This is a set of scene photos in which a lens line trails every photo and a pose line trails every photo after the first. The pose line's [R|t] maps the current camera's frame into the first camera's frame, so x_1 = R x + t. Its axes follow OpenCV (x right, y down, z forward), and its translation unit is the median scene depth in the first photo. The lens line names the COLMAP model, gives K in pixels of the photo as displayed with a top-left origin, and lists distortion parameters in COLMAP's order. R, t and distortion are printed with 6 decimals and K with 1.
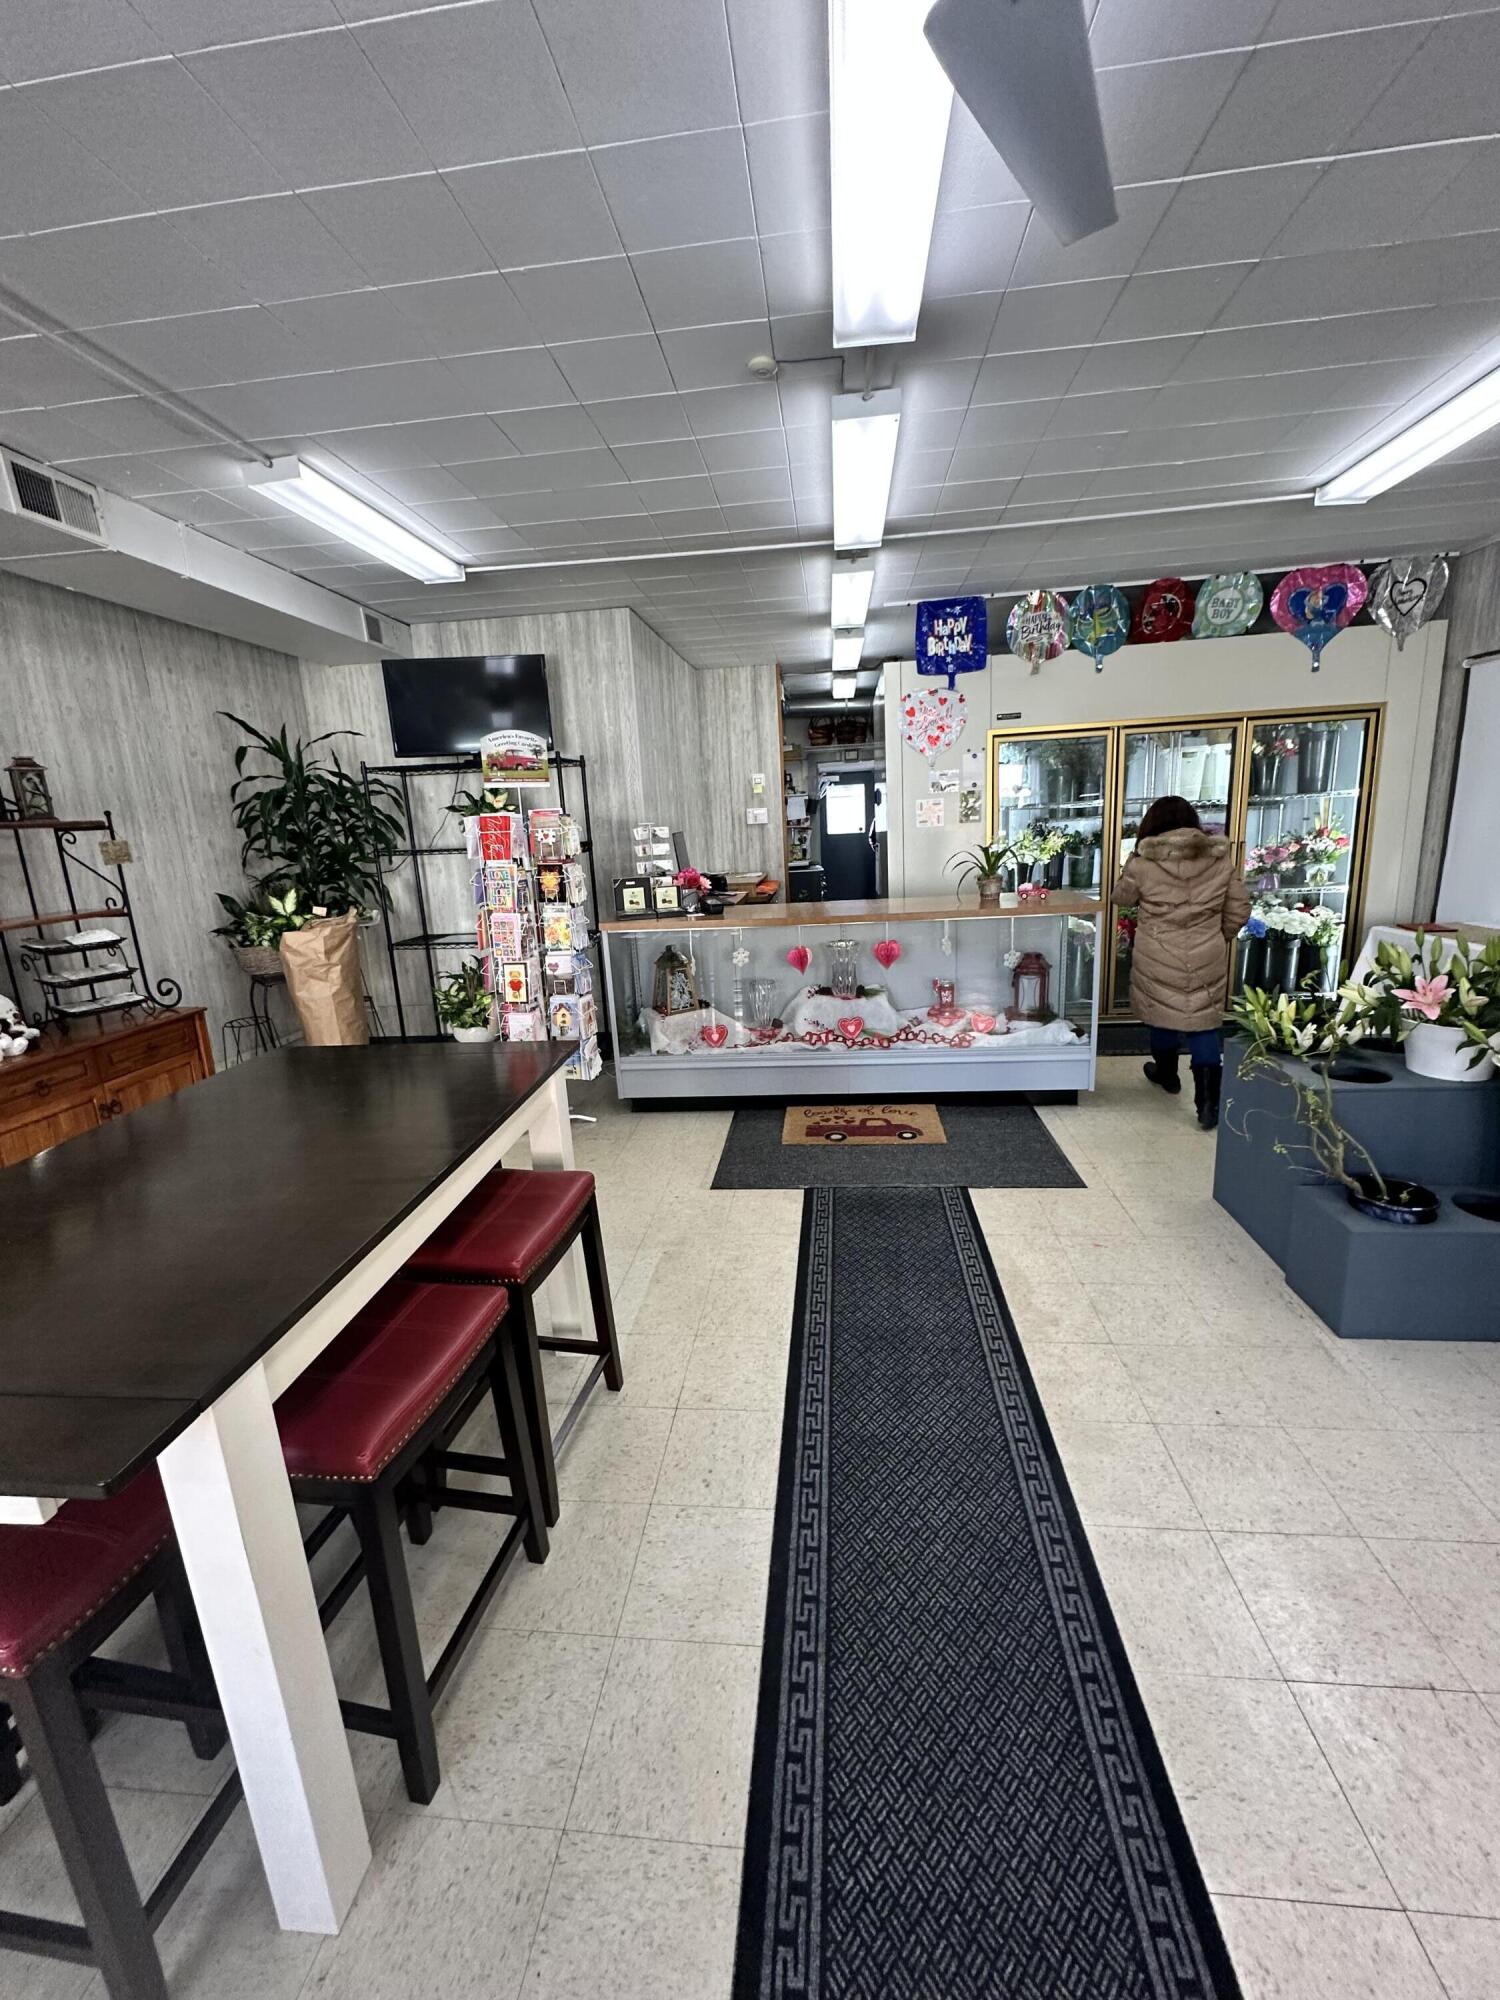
lens RADIAL K [[797.5, 0, 747.4], [0, 797.5, 999.5], [0, 0, 1]] dist [0.000453, 0.000522]
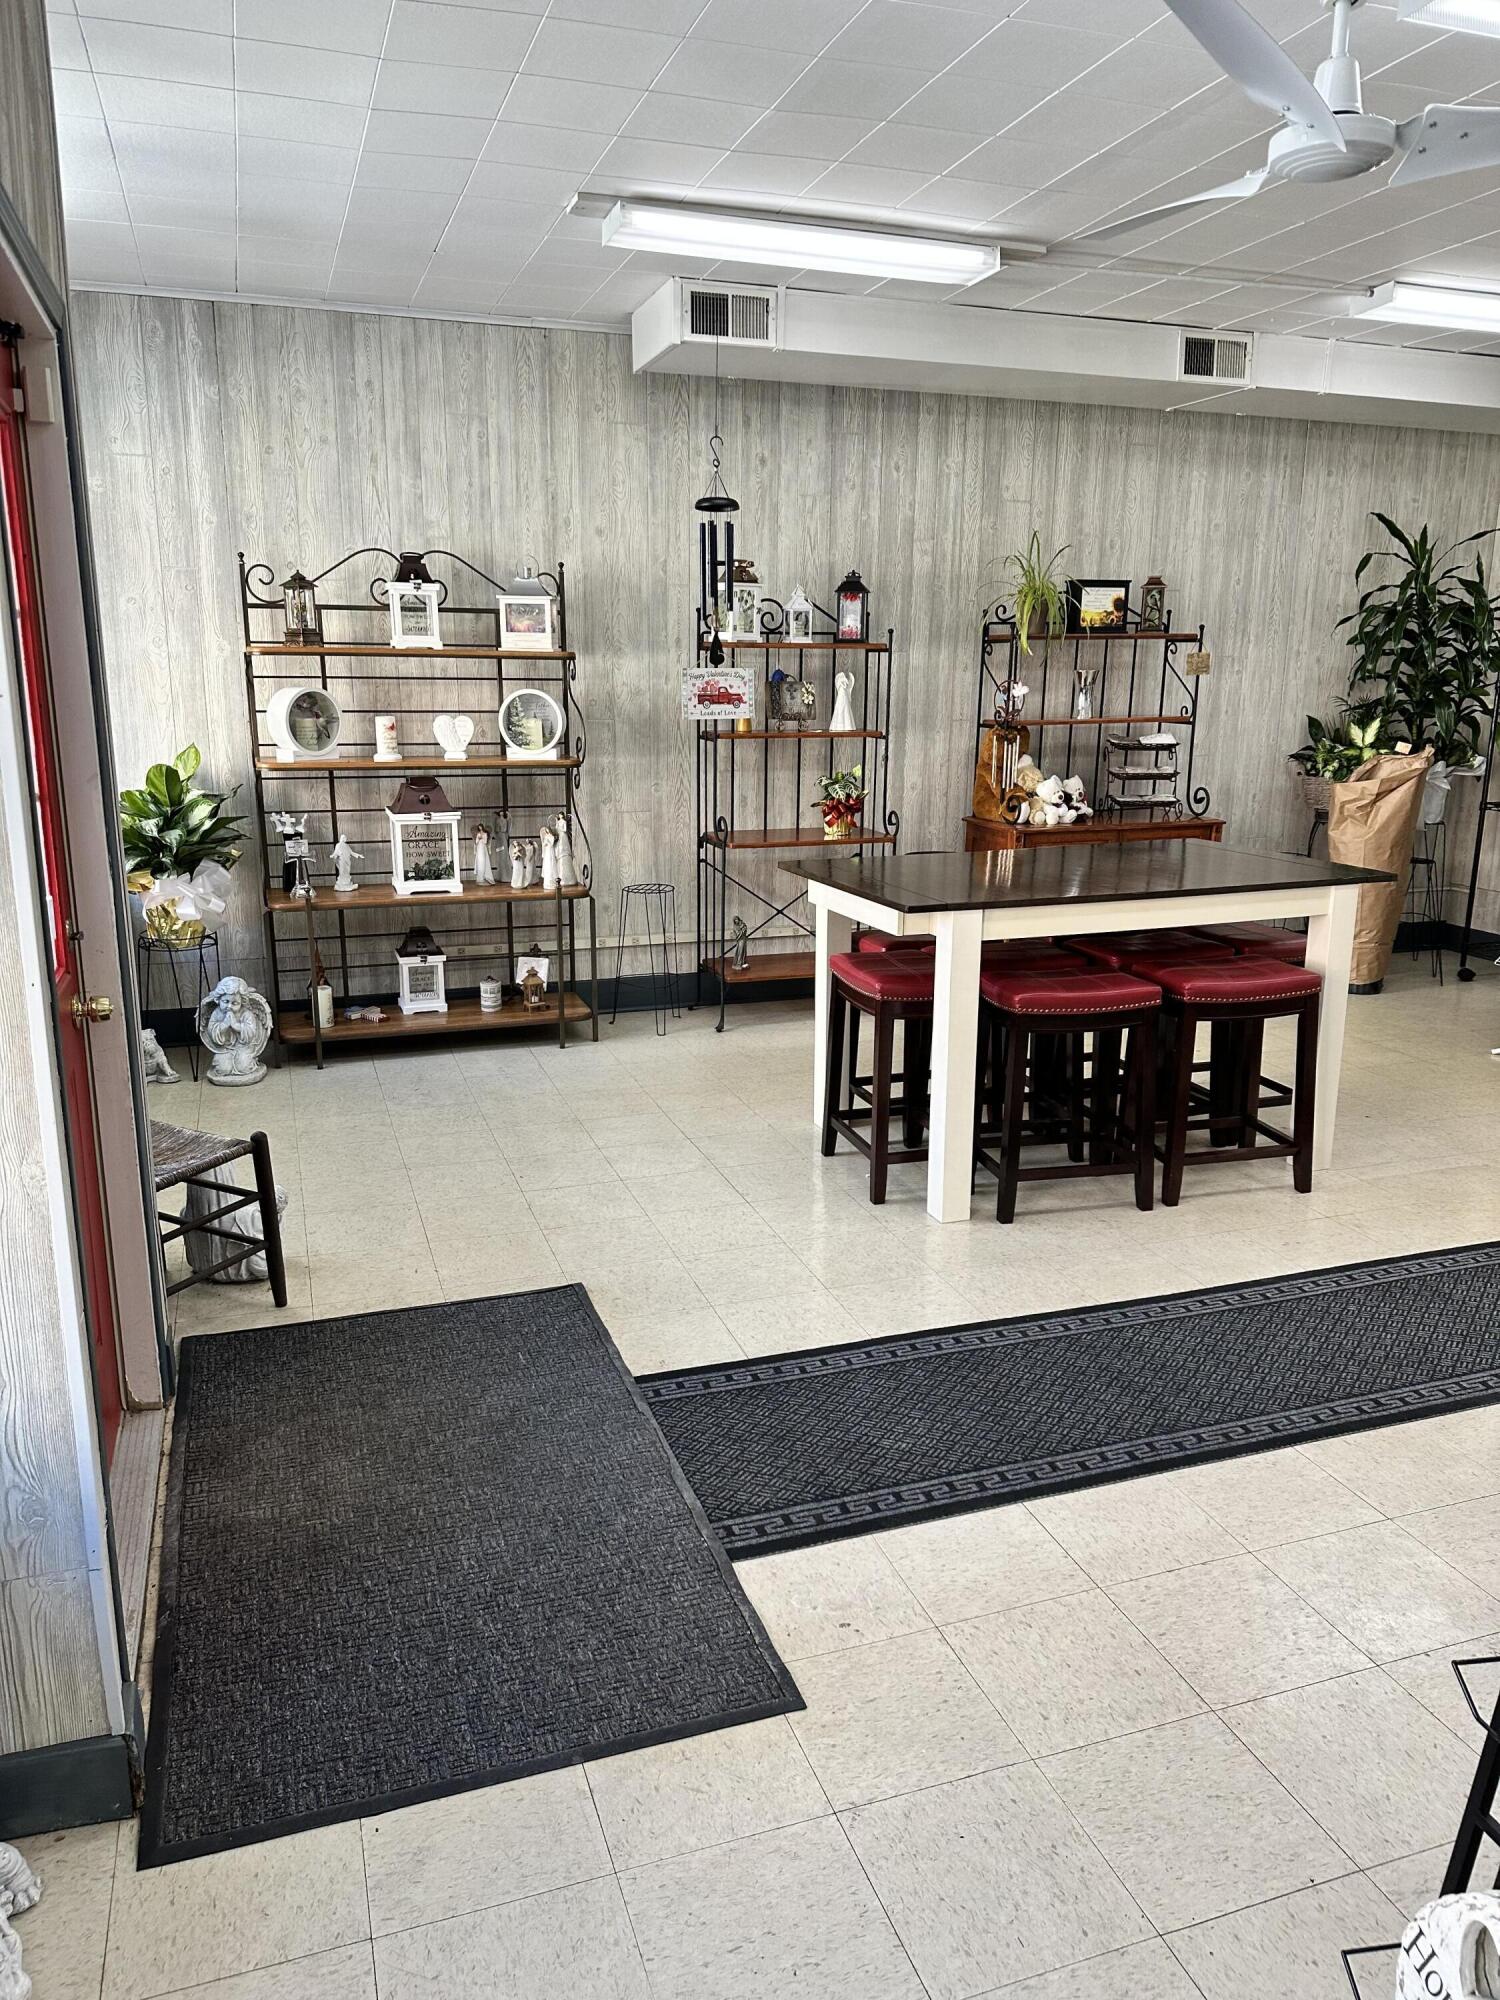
lens RADIAL K [[1412.9, 0, 748.9], [0, 1412.9, 999.2], [0, 0, 1]] dist [0.005120, -0.003854]
pose [[0.426323, 0.259860, -0.866442, 0.664731], [-0.226493, 0.958002, 0.175877, 0.046831], [0.875757, 0.121263, 0.467275, -0.338292]]
